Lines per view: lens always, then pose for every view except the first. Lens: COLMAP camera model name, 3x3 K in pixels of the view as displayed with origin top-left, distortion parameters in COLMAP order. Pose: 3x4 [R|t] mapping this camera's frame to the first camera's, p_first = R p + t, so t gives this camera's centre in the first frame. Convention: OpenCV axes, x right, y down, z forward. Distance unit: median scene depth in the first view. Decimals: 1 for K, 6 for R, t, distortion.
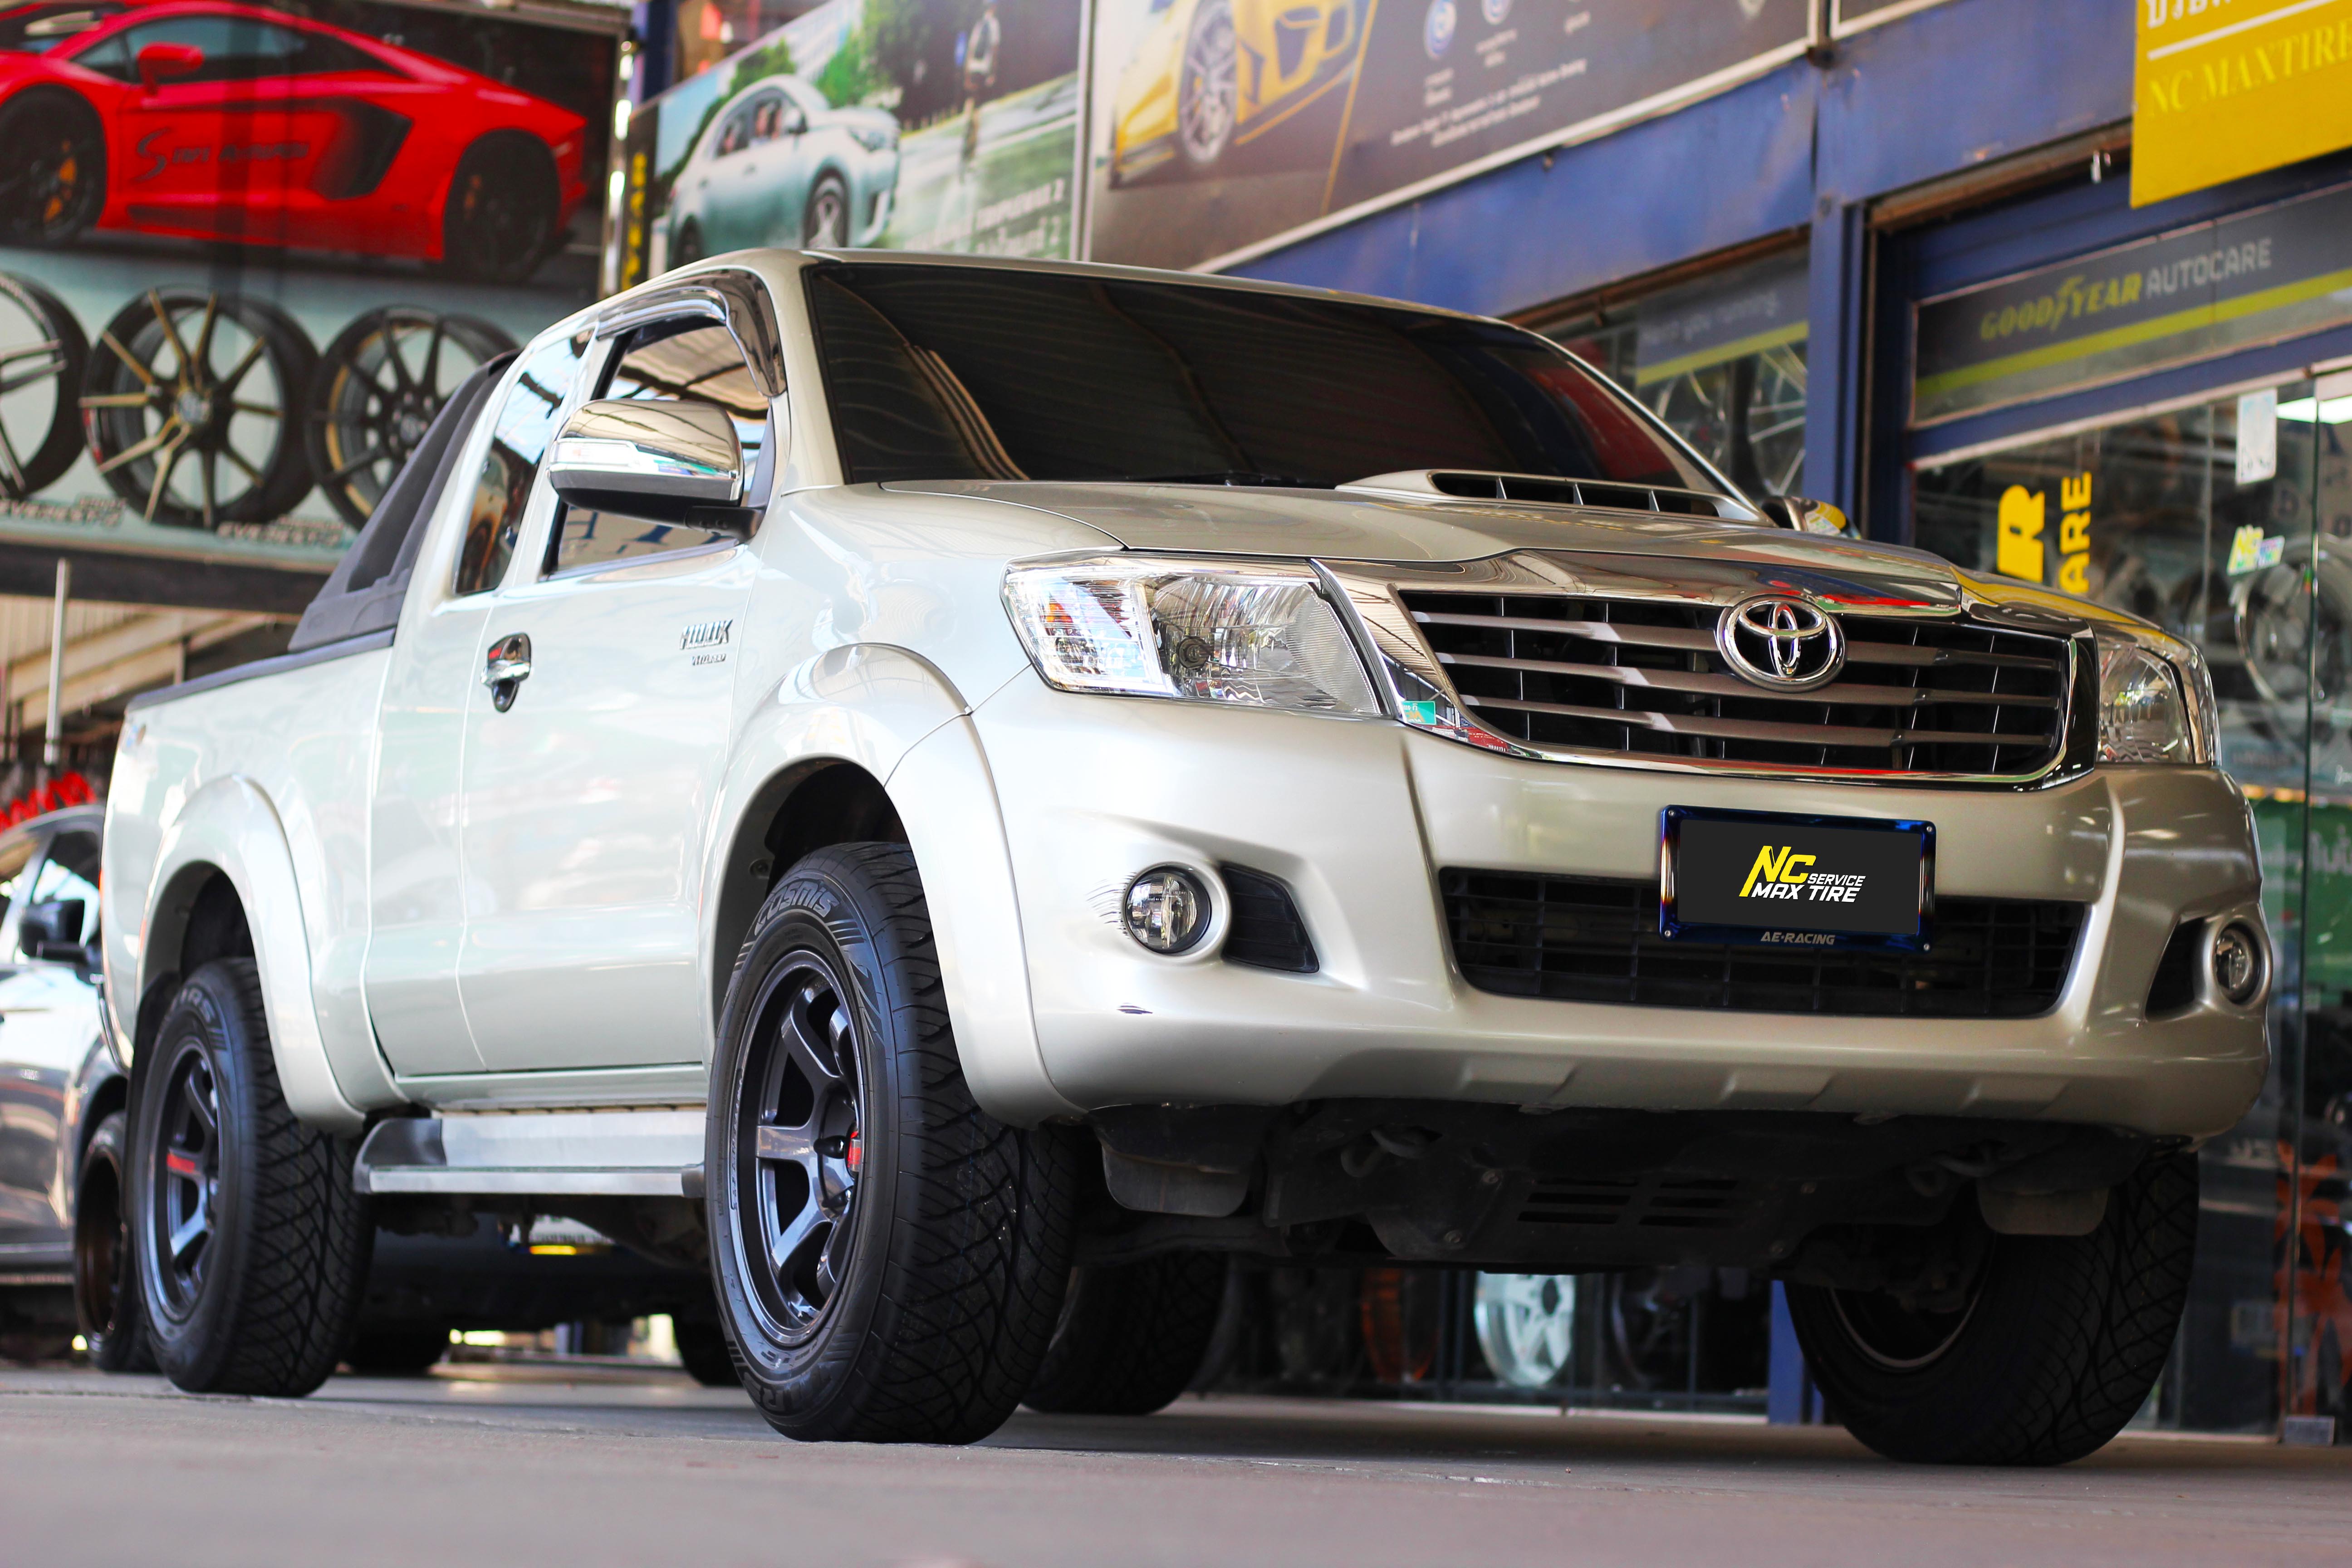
lens RADIAL K [[6151.6, 0, 1117.1], [0, 6151.6, 781.0], [0, 0, 1]] dist [-0.046990, -0.236130]
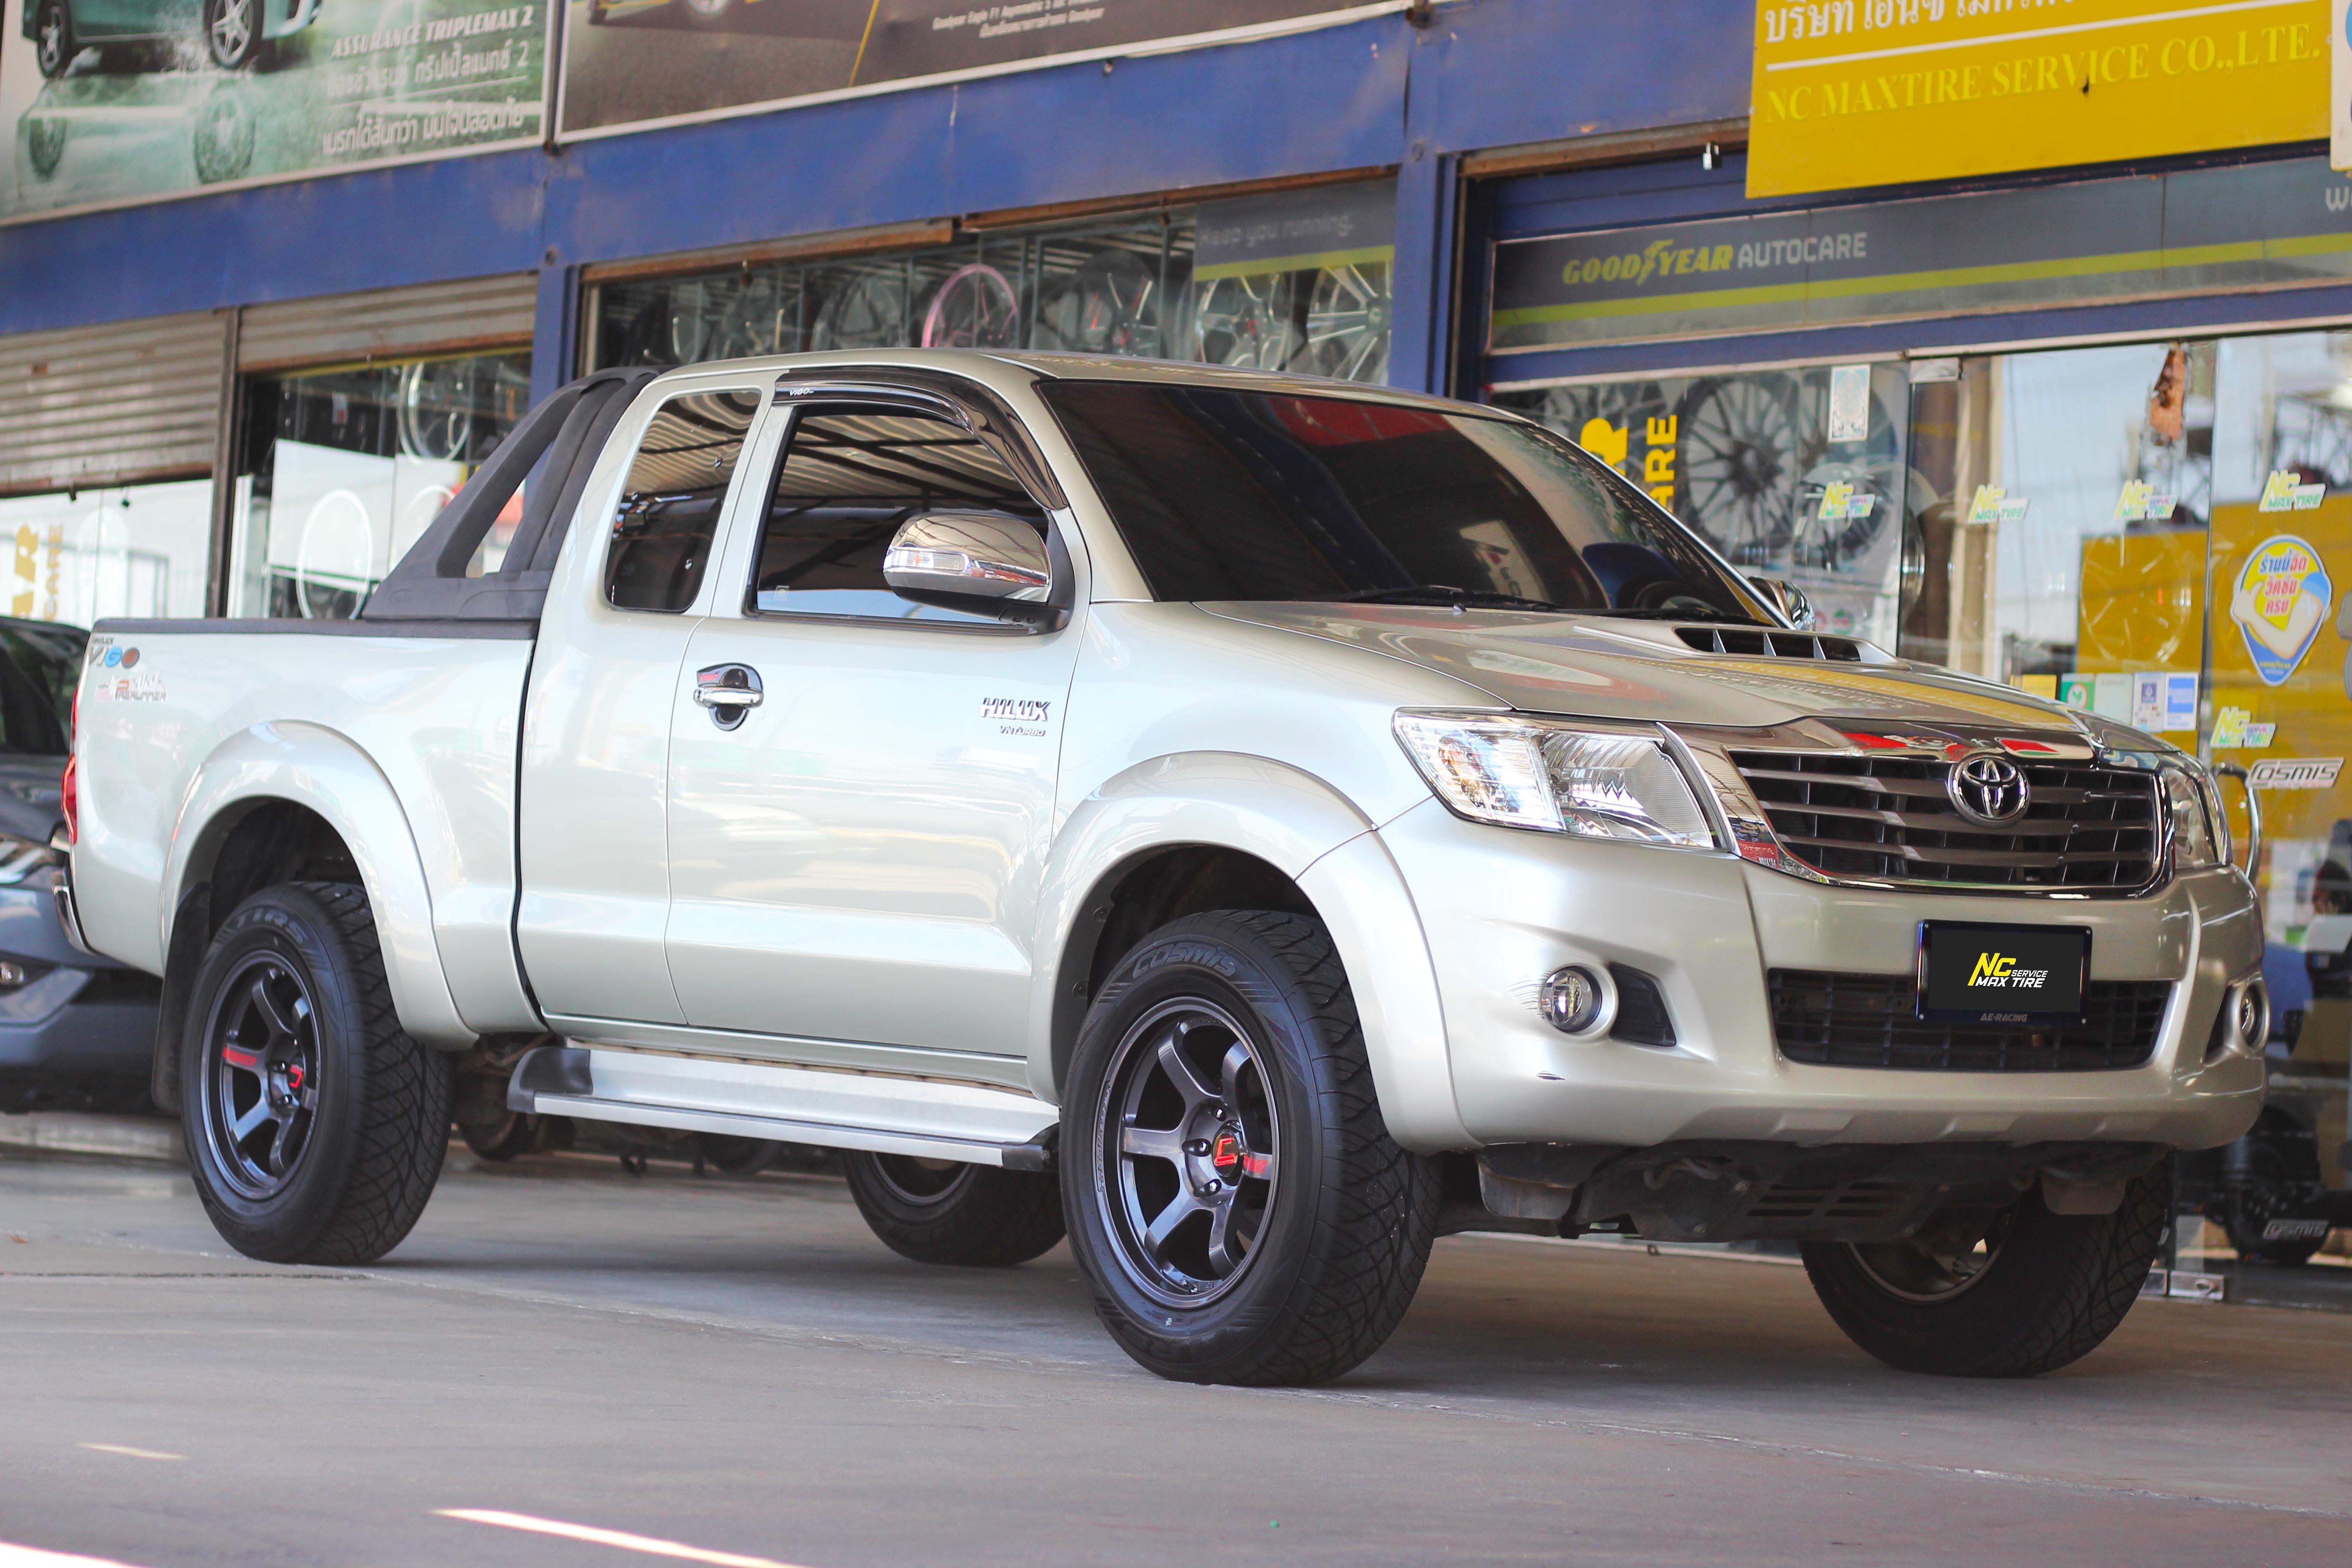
lens RADIAL K [[6703.9, 0, 1120.7], [0, 6703.9, 700.8], [0, 0, 1]] dist [-0.015287, -0.761442]
pose [[0.974560, 0.019005, 0.223318, -0.228133], [-0.033054, 0.997690, 0.059340, -0.069816], [-0.221674, -0.065212, 0.972938, -0.205015]]
